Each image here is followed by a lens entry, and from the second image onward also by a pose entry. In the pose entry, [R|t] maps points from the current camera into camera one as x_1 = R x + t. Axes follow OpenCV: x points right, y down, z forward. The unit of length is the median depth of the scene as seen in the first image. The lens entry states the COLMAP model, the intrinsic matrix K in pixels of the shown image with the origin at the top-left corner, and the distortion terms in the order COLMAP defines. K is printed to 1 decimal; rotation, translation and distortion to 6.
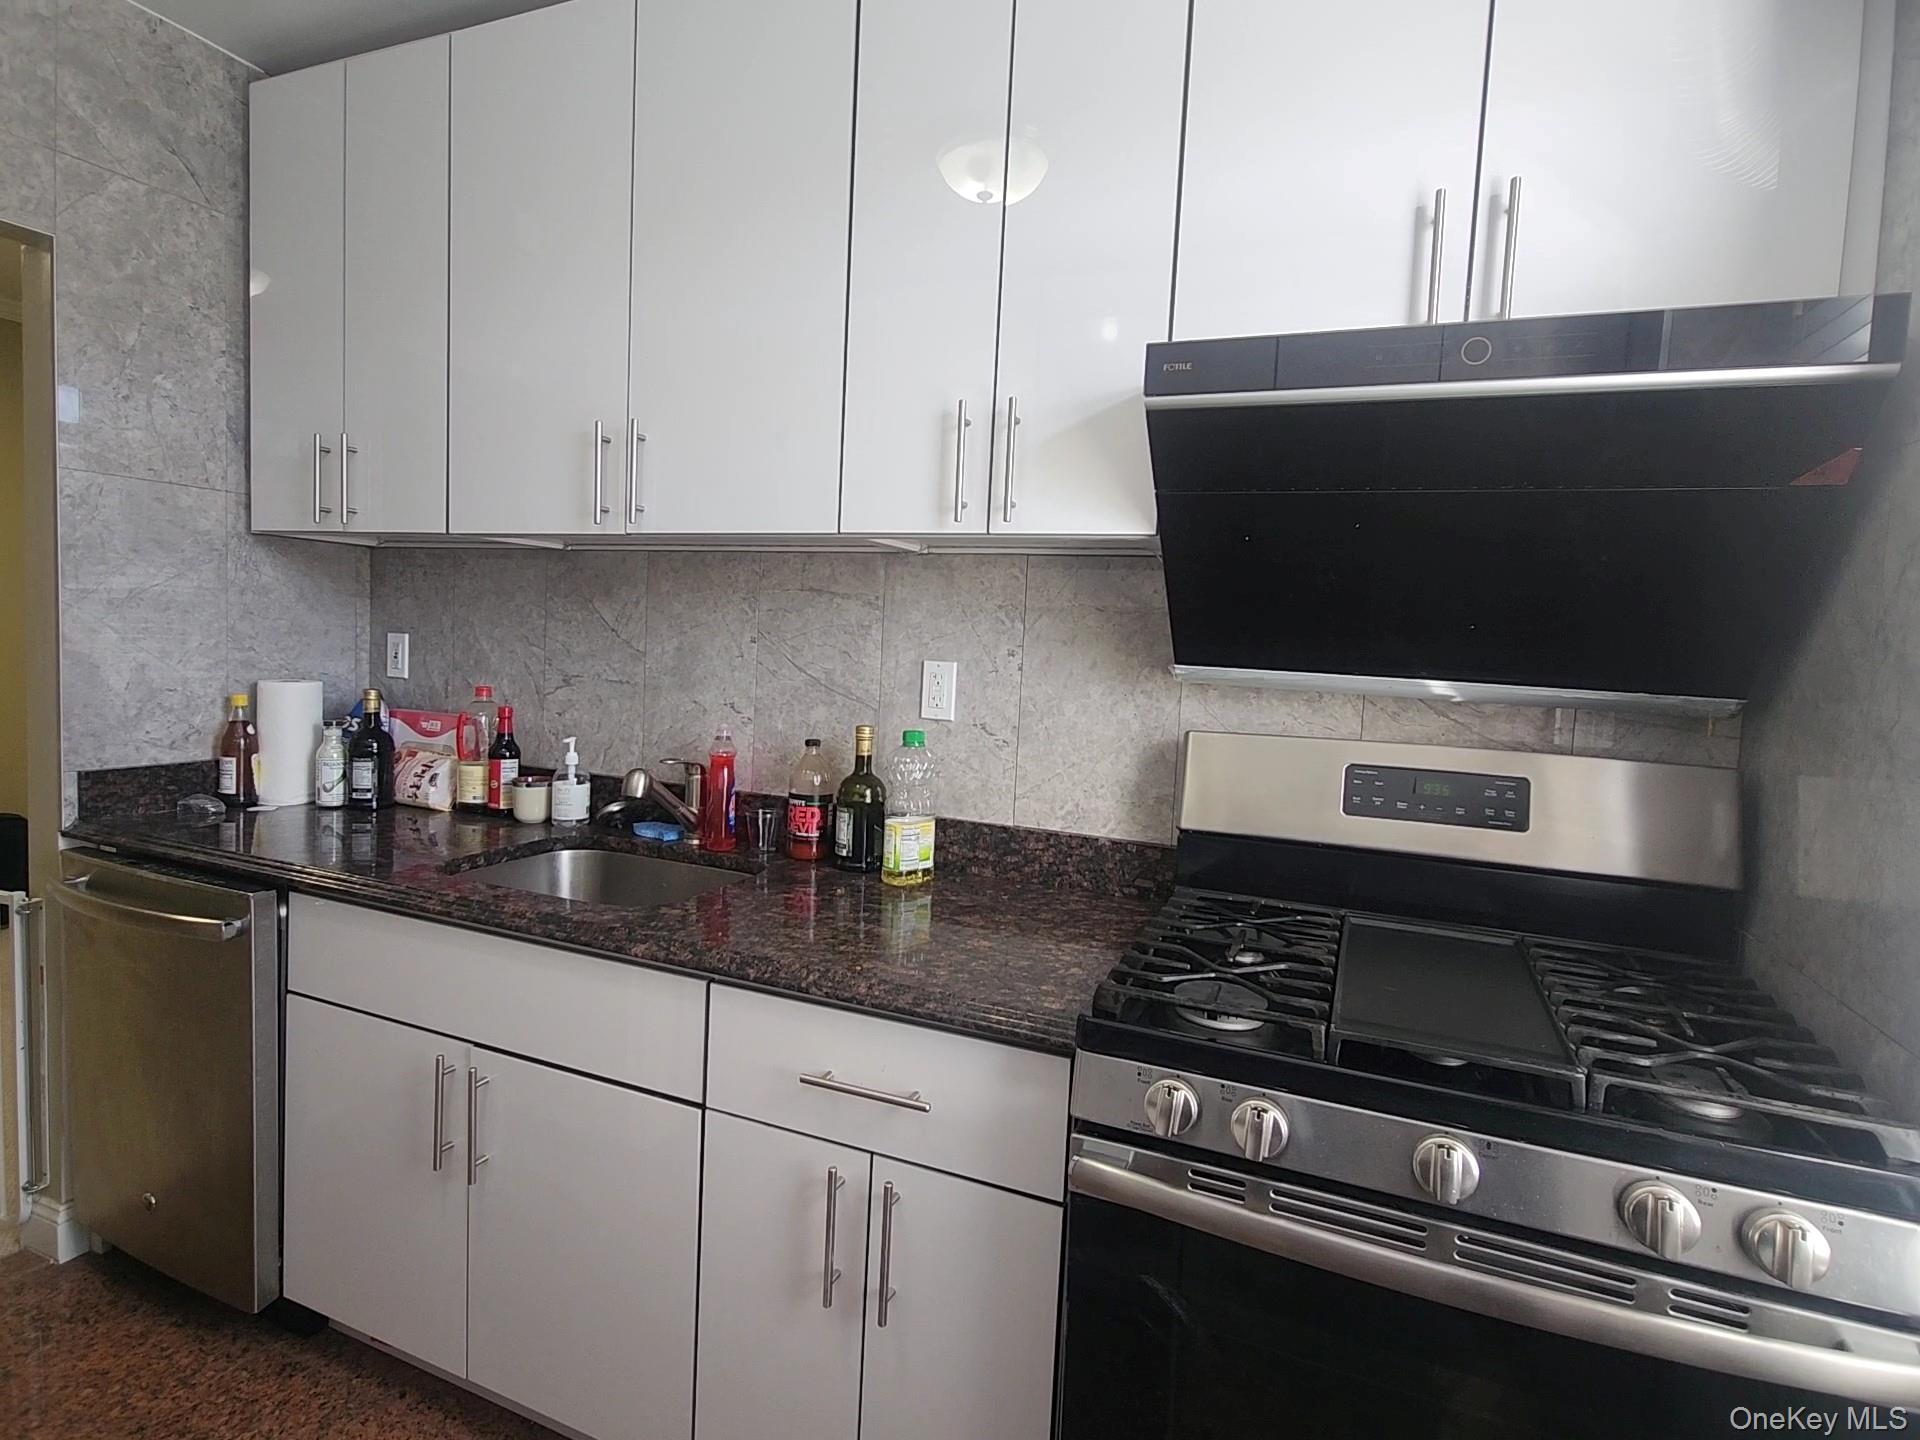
lens RADIAL K [[987.6, 0, 969.8], [0, 987.6, 695.8], [0, 0, 1]] dist [0.037470, -0.008878]
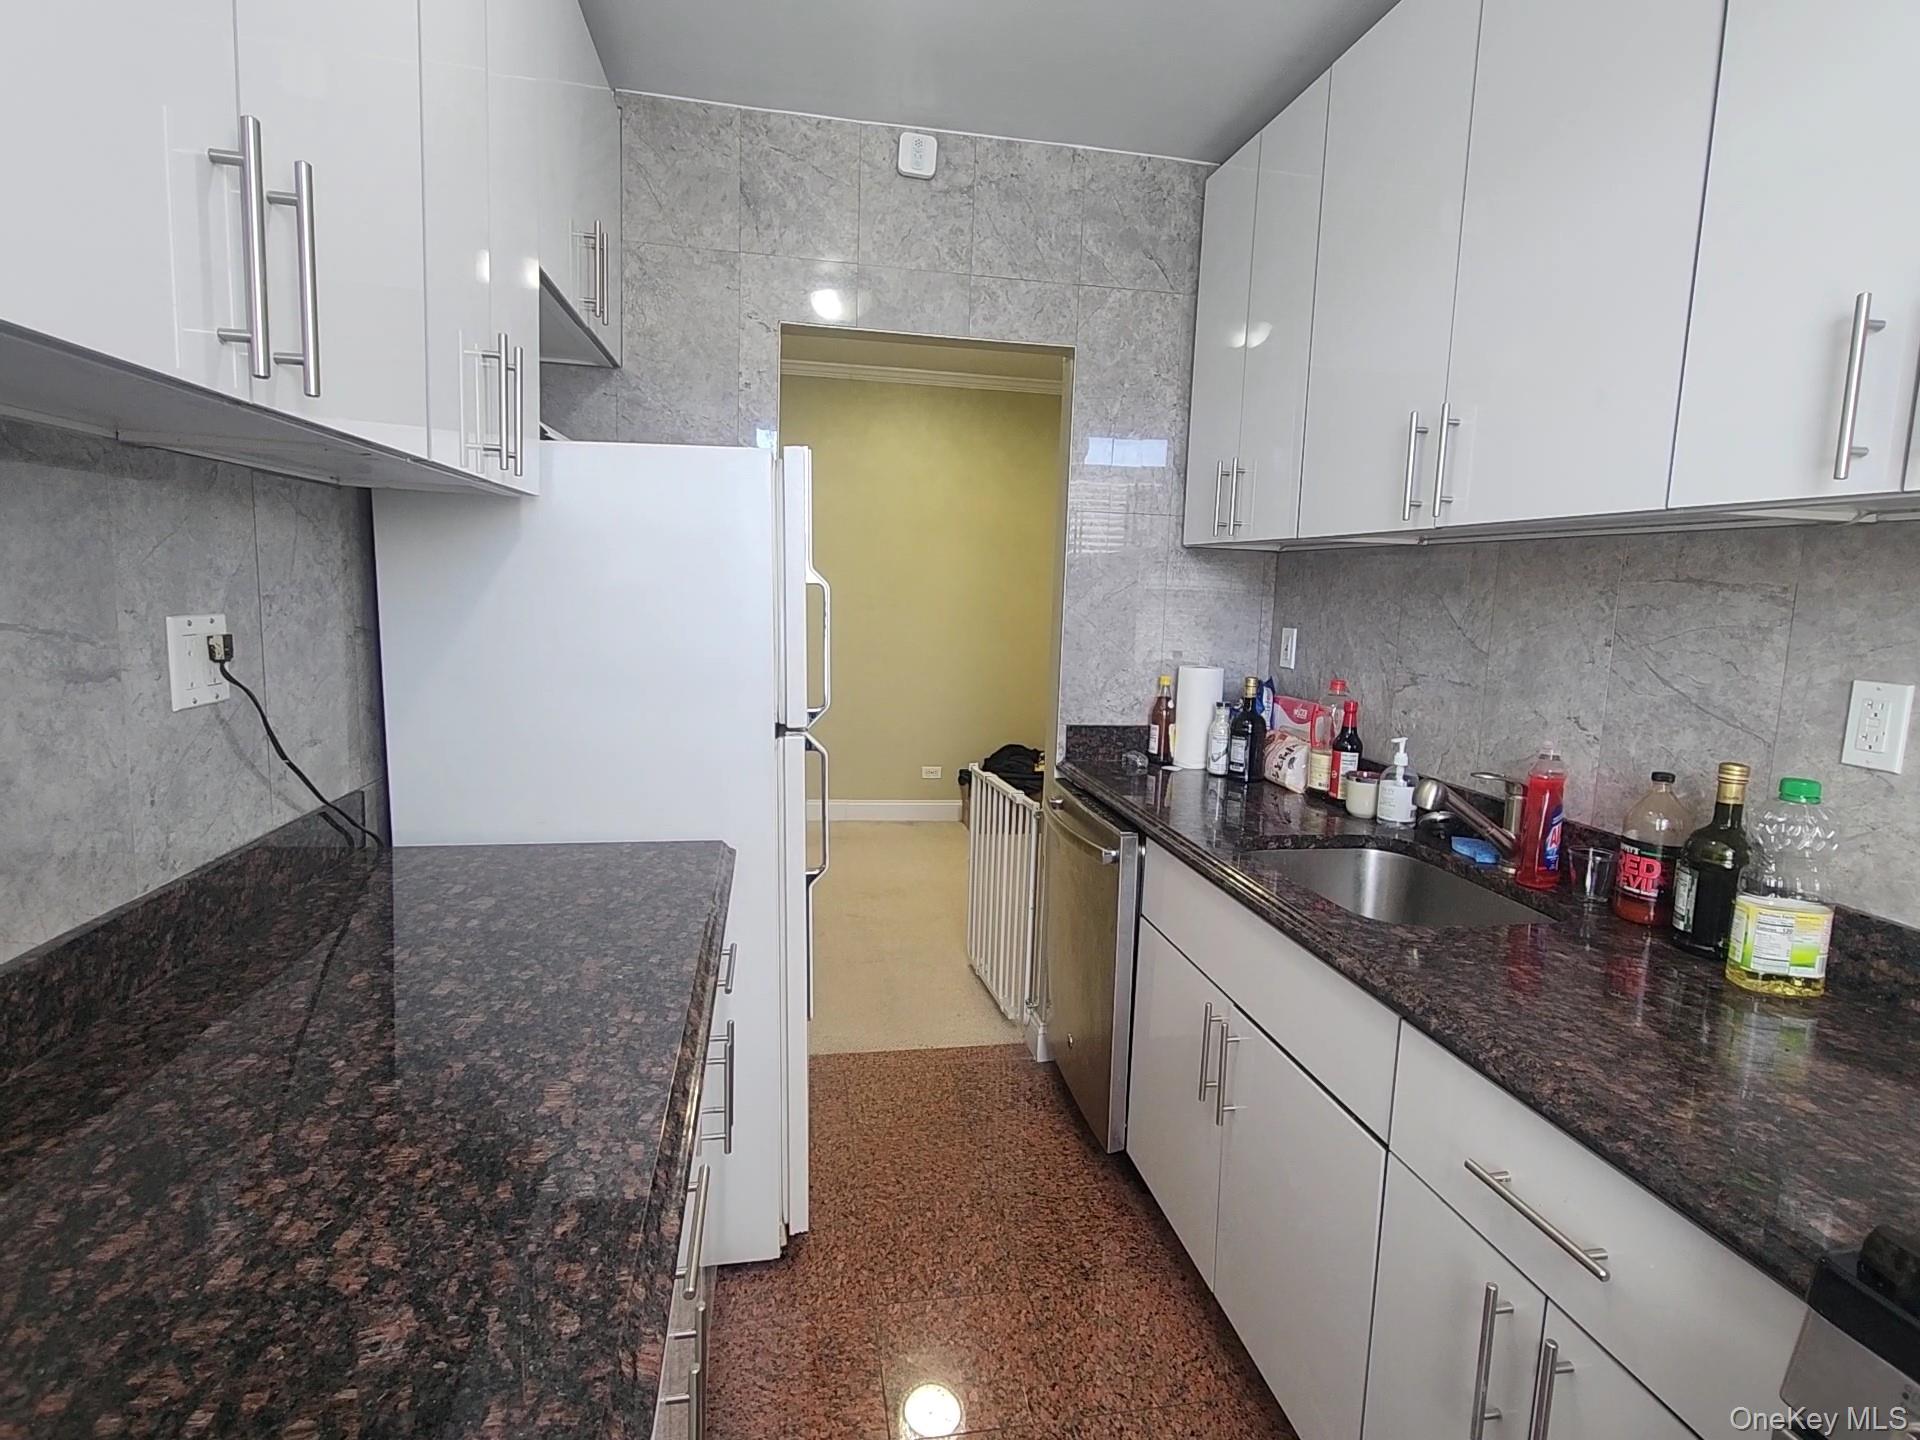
lens RADIAL K [[987.6, 0, 969.8], [0, 987.6, 695.8], [0, 0, 1]] dist [0.037470, -0.008878]
pose [[0.569110, 0.069996, -0.819277, 0.165294], [-0.059752, 0.997256, 0.043696, -0.017468], [0.820088, 0.024086, 0.571731, 0.091414]]
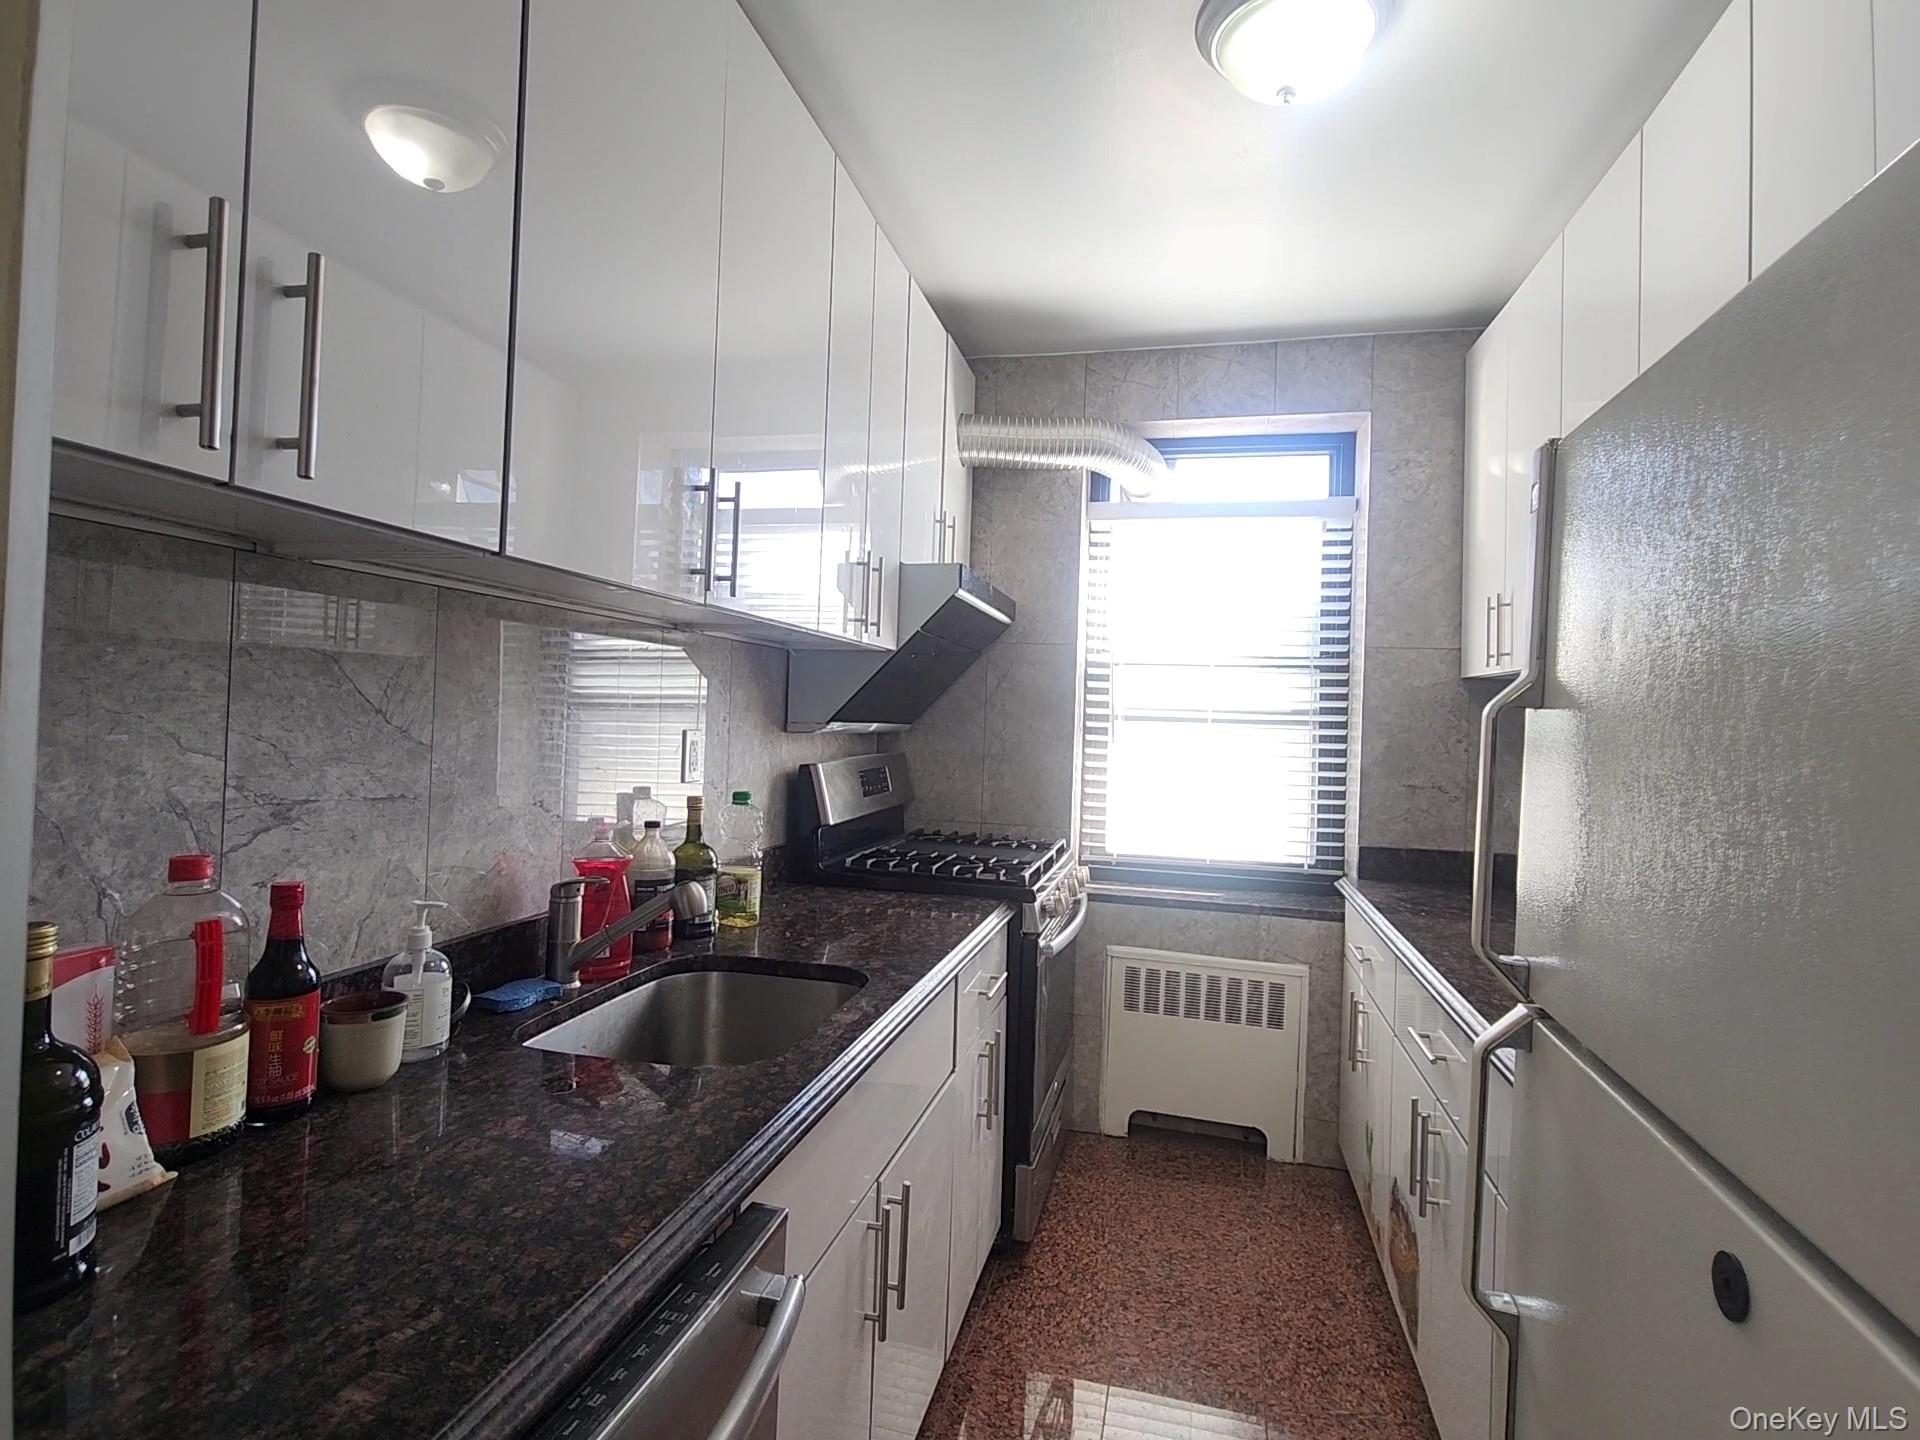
lens RADIAL K [[987.6, 0, 969.8], [0, 987.6, 695.8], [0, 0, 1]] dist [0.037470, -0.008878]
pose [[-0.174330, -0.032428, 0.984153, -1.078774], [0.011170, 0.999328, 0.034907, -0.099701], [-0.984624, 0.017079, -0.173850, 0.822052]]
